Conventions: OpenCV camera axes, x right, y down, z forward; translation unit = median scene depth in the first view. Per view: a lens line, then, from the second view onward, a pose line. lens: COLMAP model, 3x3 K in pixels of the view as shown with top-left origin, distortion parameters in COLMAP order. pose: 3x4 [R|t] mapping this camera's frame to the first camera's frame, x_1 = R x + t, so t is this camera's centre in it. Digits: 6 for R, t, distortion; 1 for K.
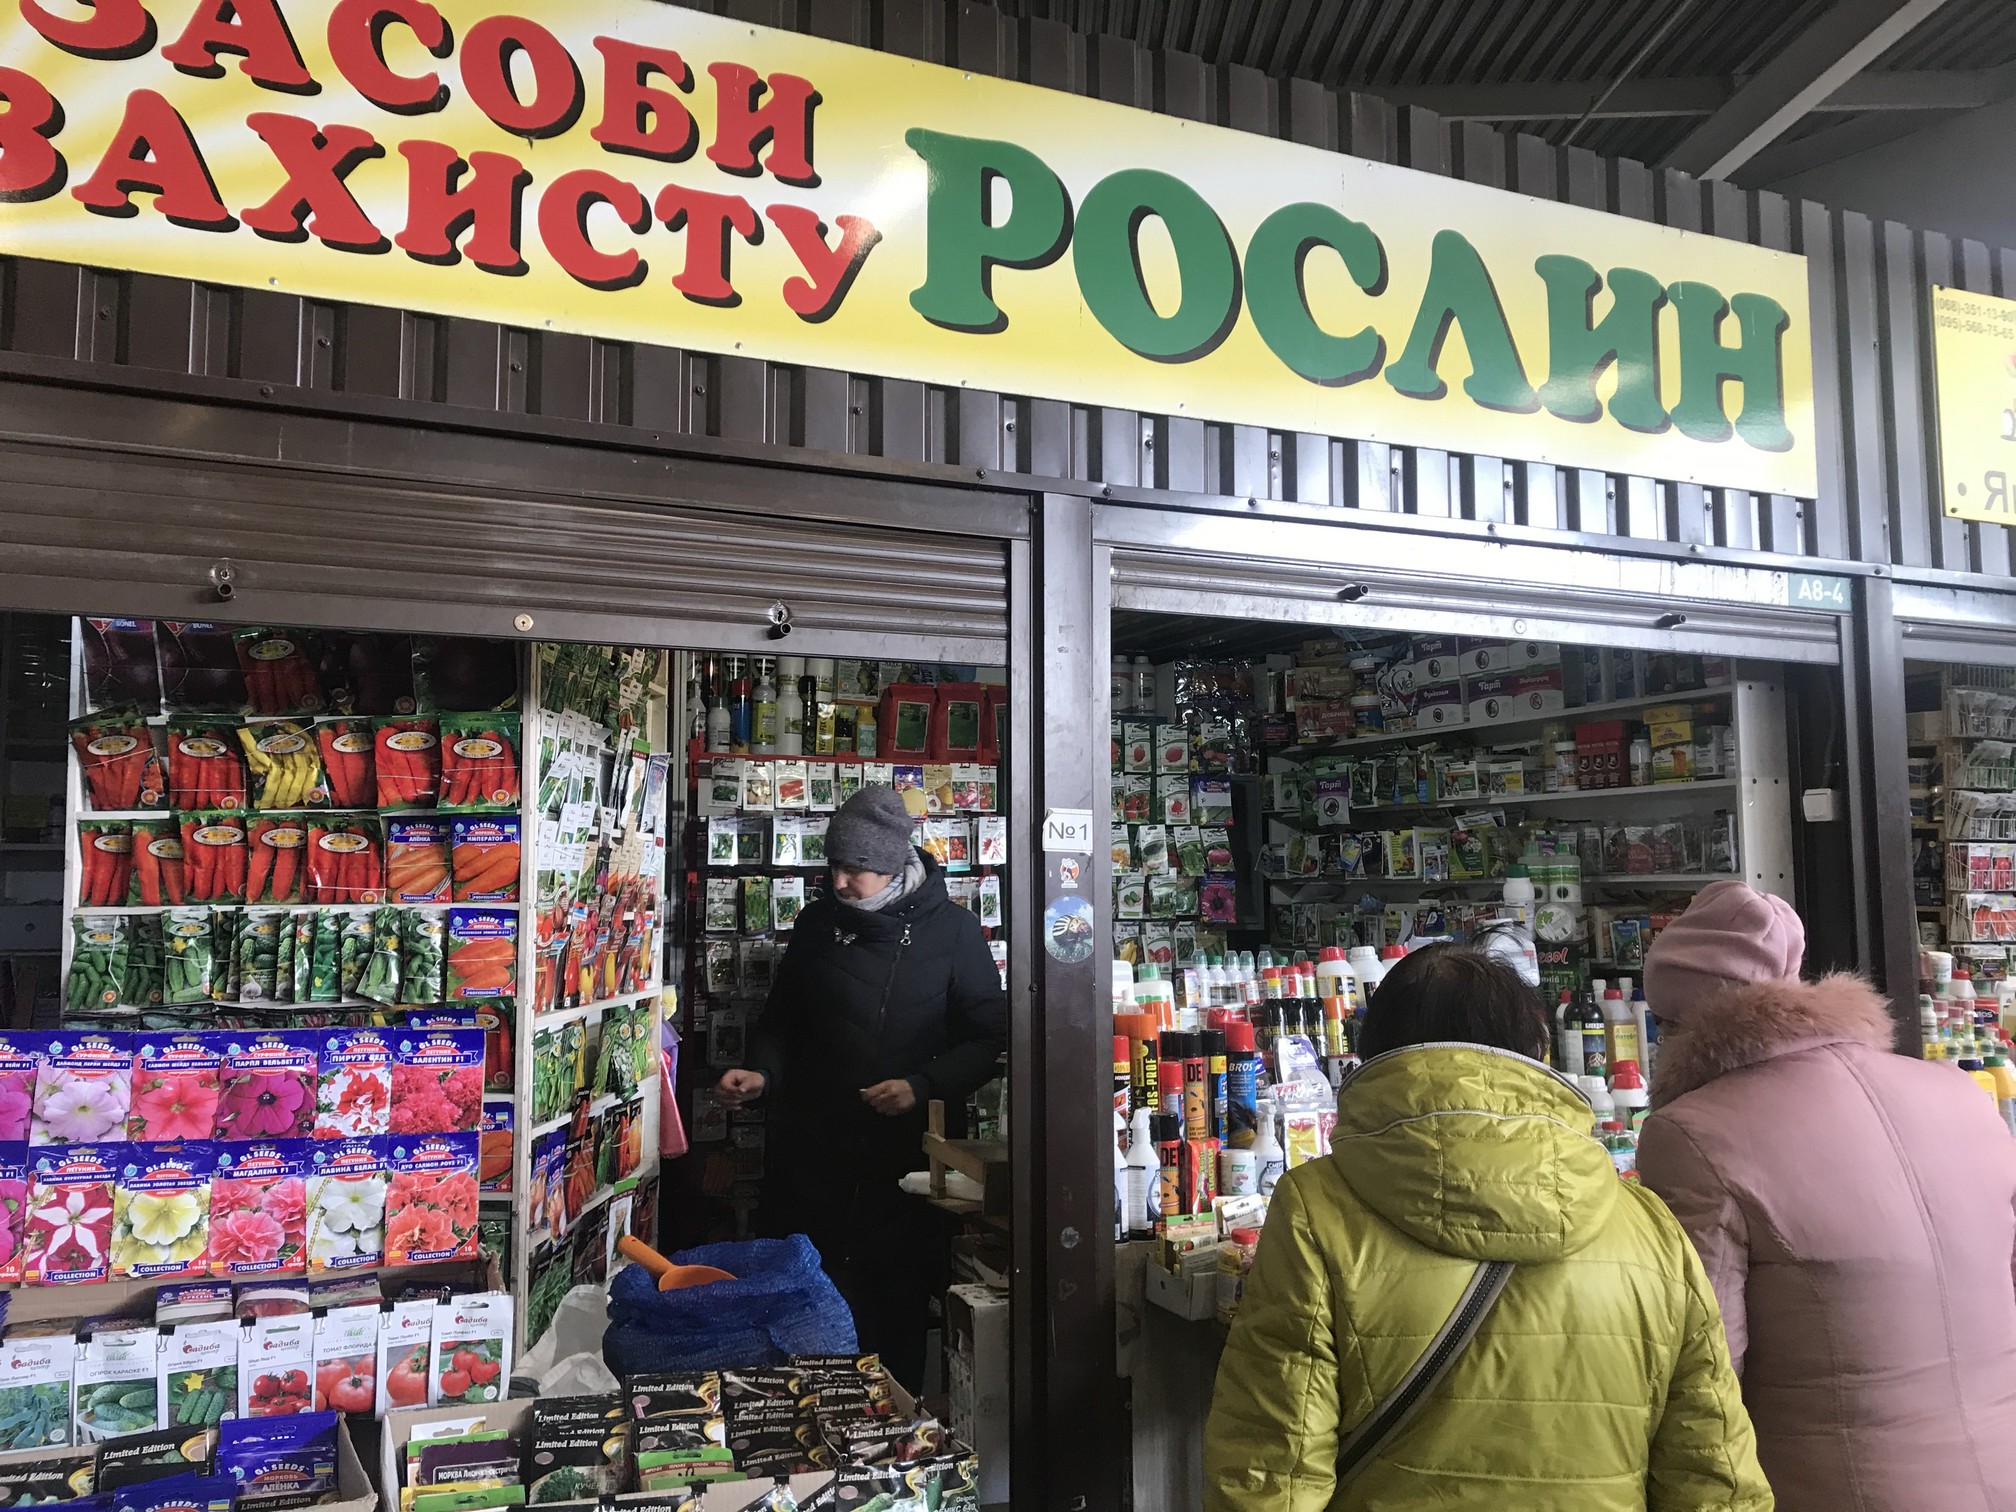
lens RADIAL K [[1668.7, 0, 994.5], [0, 1668.7, 752.1], [0, 0, 1]] dist [0.028434, -0.010761]
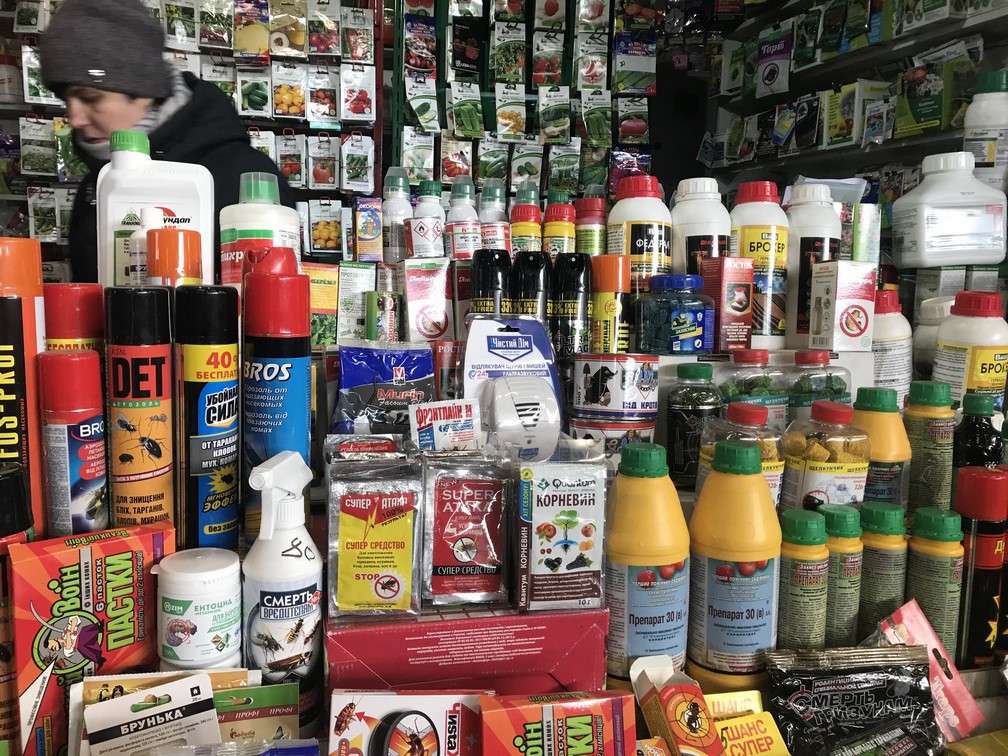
lens RADIAL K [[834.3, 0, 508.9], [0, 834.3, 386.9], [0, 0, 1]] dist [0.028434, -0.010761]
pose [[0.978678, 0.068591, -0.193607, 0.170587], [-0.019041, 0.968832, 0.246984, 0.090248], [0.204514, -0.238032, 0.949481, 0.531284]]
